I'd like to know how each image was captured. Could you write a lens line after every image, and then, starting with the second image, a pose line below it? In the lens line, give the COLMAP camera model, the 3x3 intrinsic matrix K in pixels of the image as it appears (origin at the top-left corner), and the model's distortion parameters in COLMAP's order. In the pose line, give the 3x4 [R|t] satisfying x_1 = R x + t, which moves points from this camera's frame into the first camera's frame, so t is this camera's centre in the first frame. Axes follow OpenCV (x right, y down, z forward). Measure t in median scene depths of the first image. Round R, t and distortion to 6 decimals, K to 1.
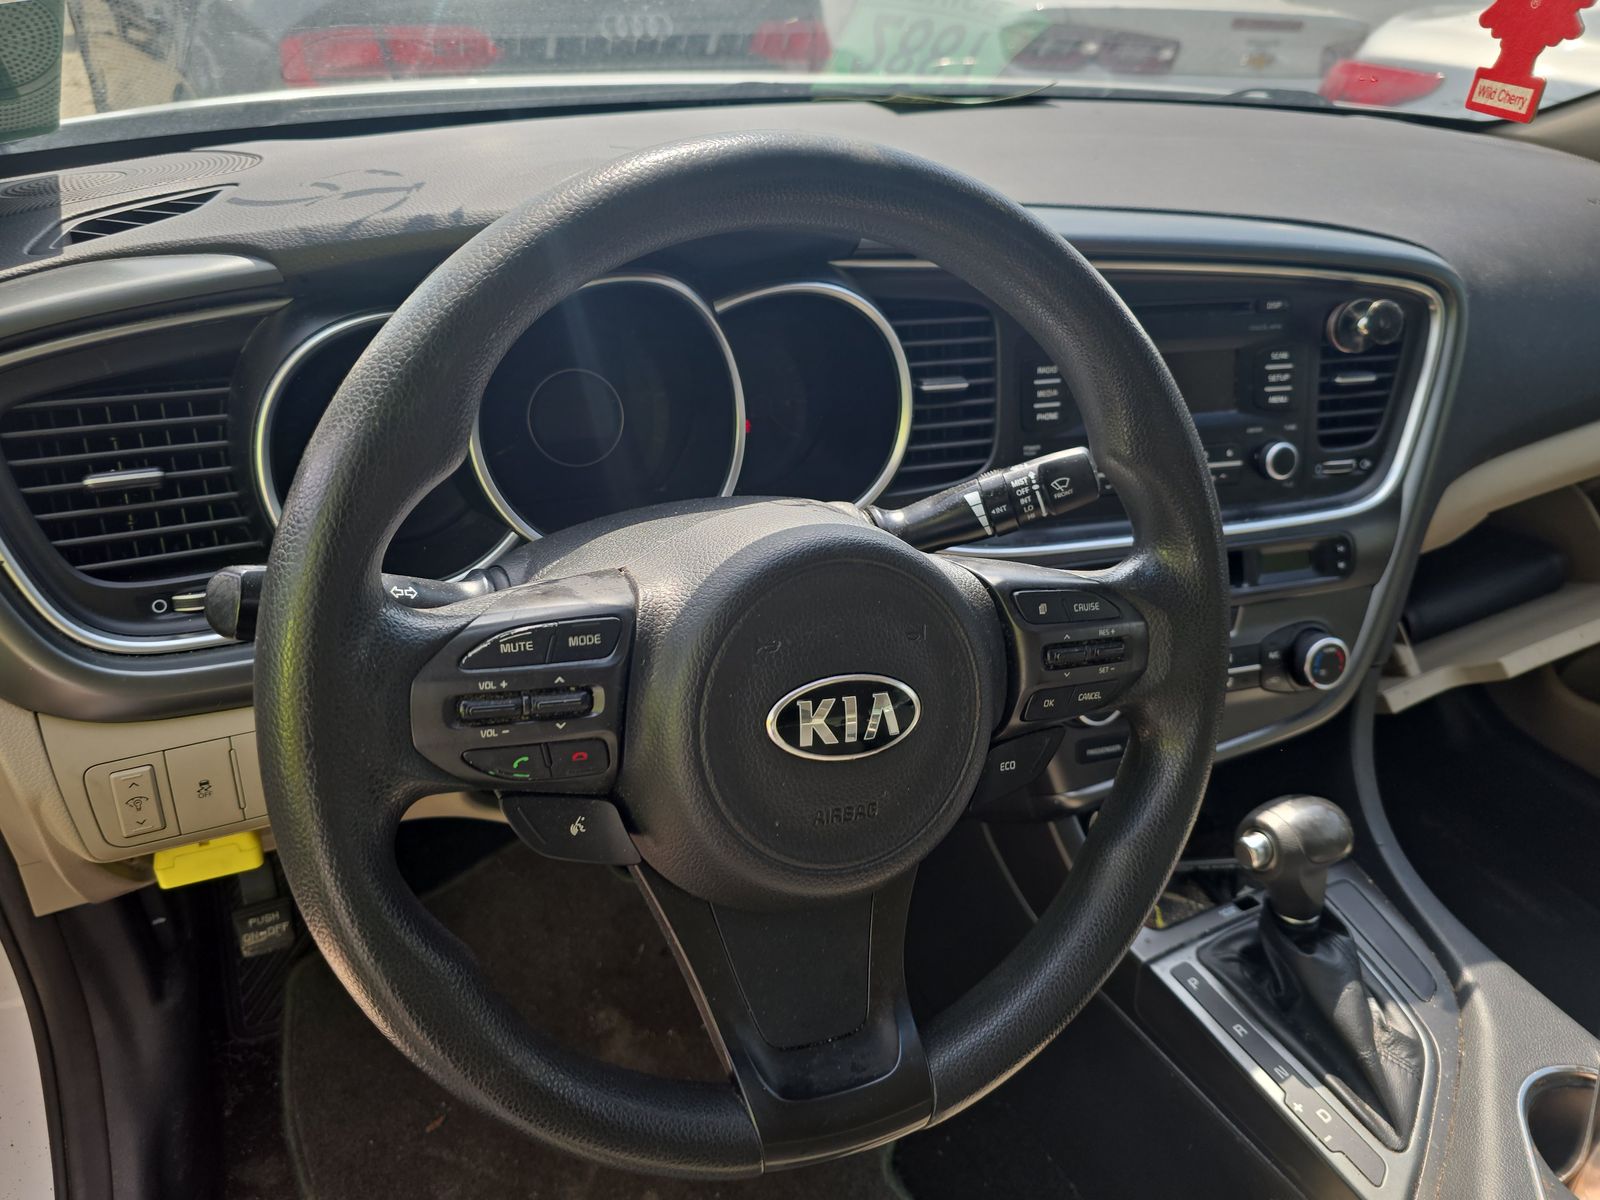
lens RADIAL K [[1110.3, 0, 803.8], [0, 1110.3, 596.3], [0, 0, 1]] dist [0.032931, -0.005927]
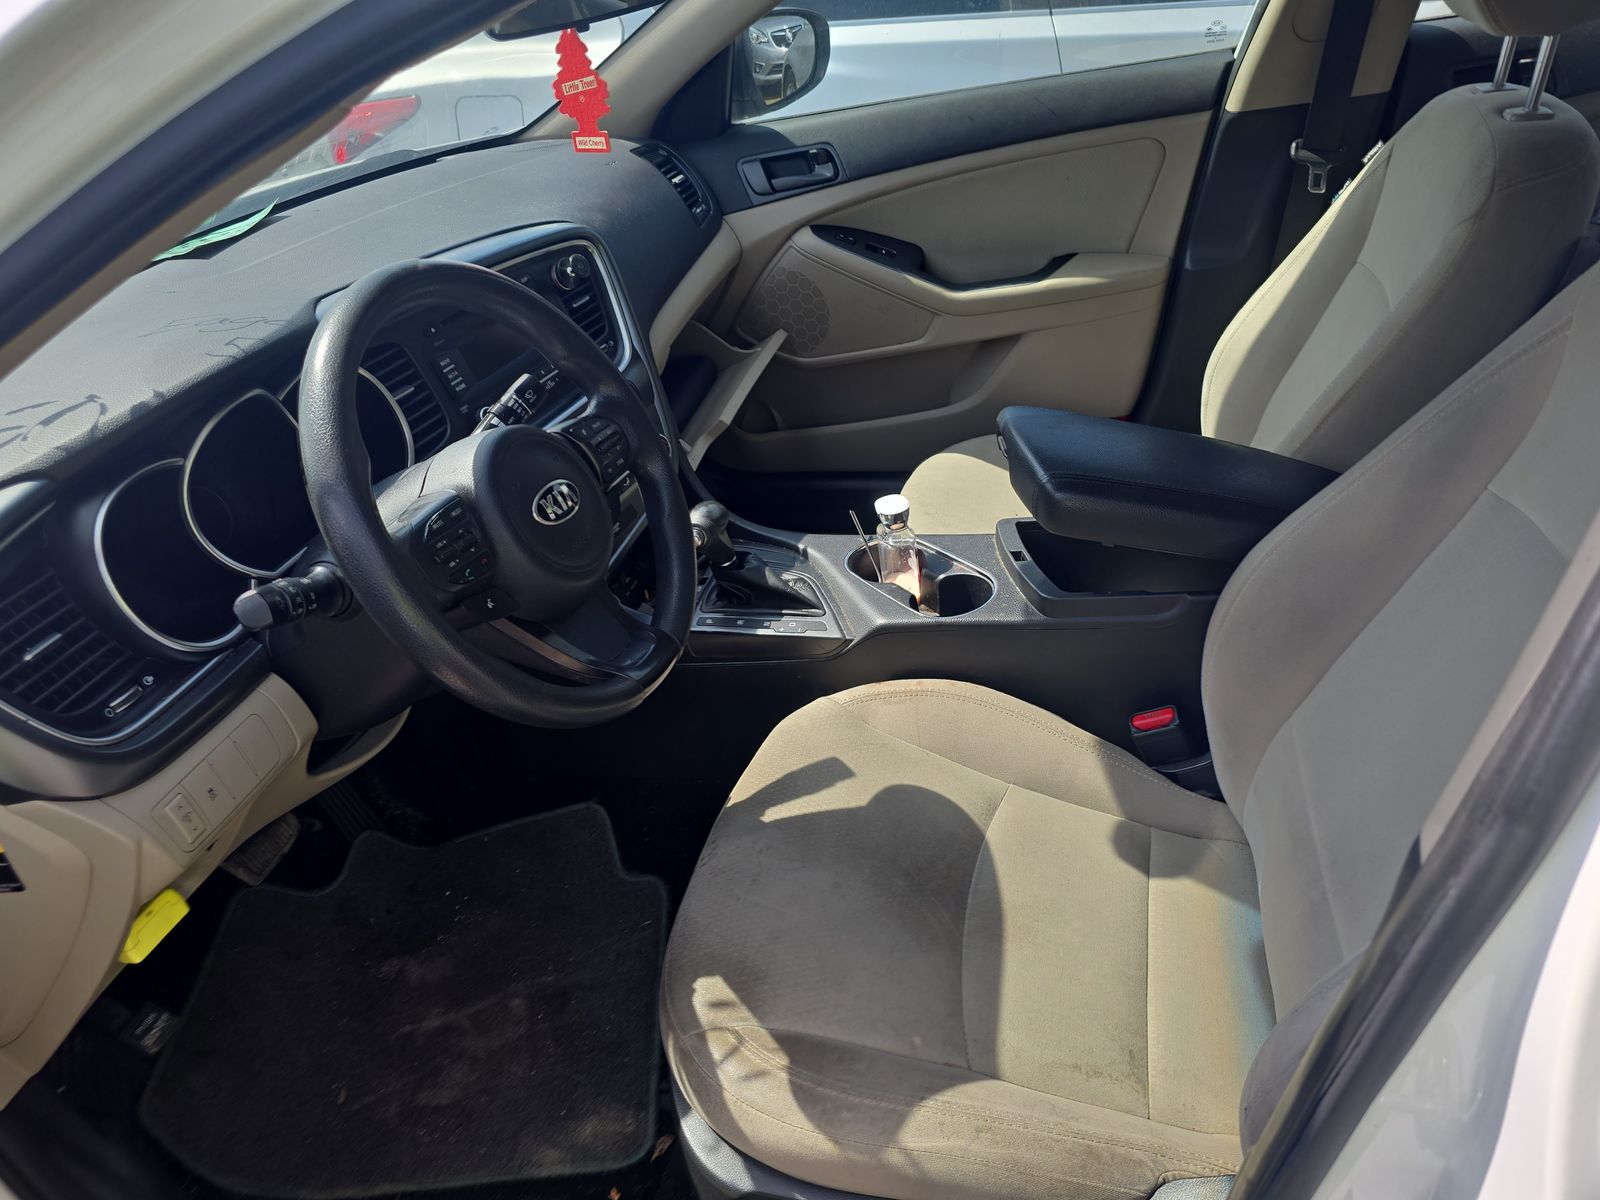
lens RADIAL K [[1093.2, 0, 797.9], [0, 1093.2, 624.4], [0, 0, 1]] dist [-0.000586, -0.001620]
pose [[0.646005, -0.529344, 0.549975, -0.493447], [0.521066, 0.832317, 0.189046, 0.077666], [-0.557824, 0.164448, 0.813504, -0.487688]]
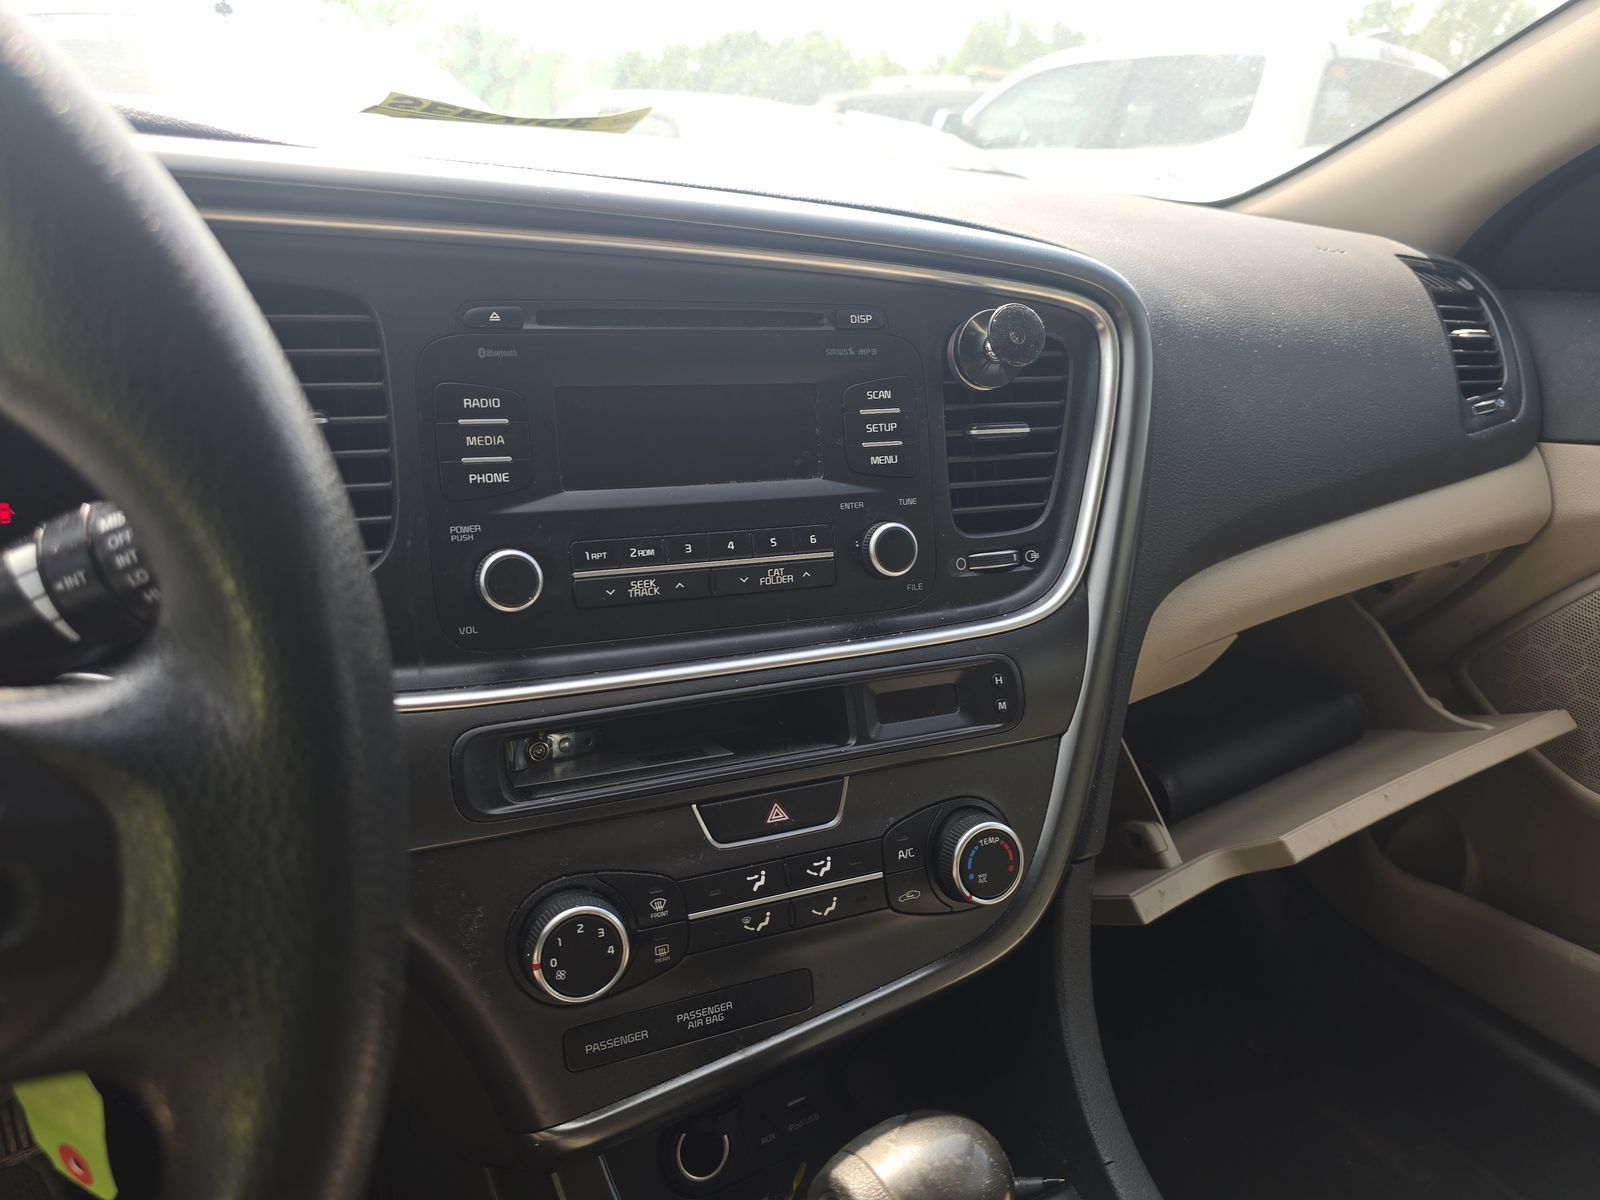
lens RADIAL K [[1079.1, 0, 797.8], [0, 1079.1, 600.8], [0, 0, 1]] dist [0.040225, -0.036010]
pose [[0.995226, -0.034002, 0.091484, 0.312453], [0.049722, 0.983227, -0.175476, 0.016857], [-0.083983, 0.179188, 0.980224, 0.389967]]
